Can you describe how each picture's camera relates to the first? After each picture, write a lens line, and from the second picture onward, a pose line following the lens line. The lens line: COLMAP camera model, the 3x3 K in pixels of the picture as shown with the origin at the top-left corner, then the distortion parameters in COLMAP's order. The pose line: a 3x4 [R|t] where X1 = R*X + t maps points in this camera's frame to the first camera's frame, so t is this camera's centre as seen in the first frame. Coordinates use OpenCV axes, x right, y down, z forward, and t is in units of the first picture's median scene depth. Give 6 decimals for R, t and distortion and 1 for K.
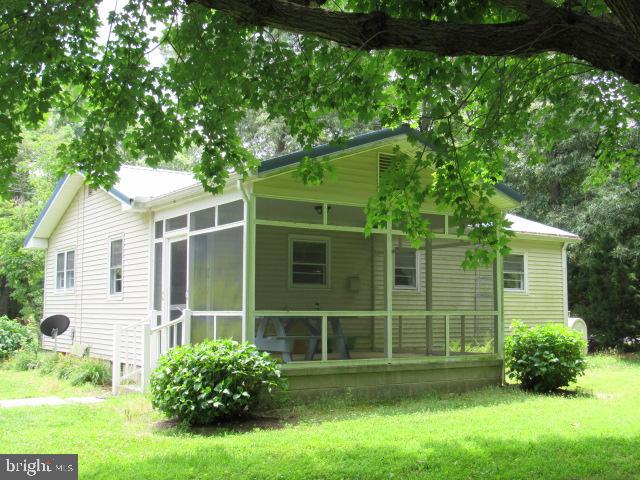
lens RADIAL K [[784.6, 0, 320.0], [0, 784.6, 240.0], [0, 0, 1]] dist [-0.061441, 0.049165]
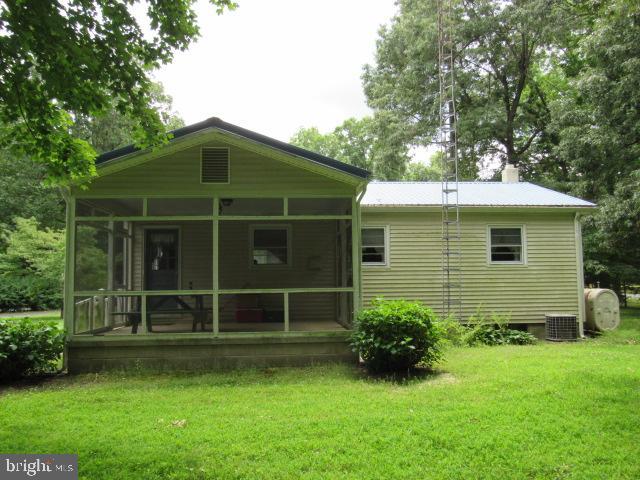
lens RADIAL K [[541.5, 0, 320.0], [0, 541.5, 240.0], [0, 0, 1]] dist [-0.066169, 0.000815]
pose [[0.867744, -0.063213, -0.492975, 0.521661], [0.066817, 0.997712, -0.010323, 0.034453], [0.492500, -0.023981, 0.869982, 0.369052]]
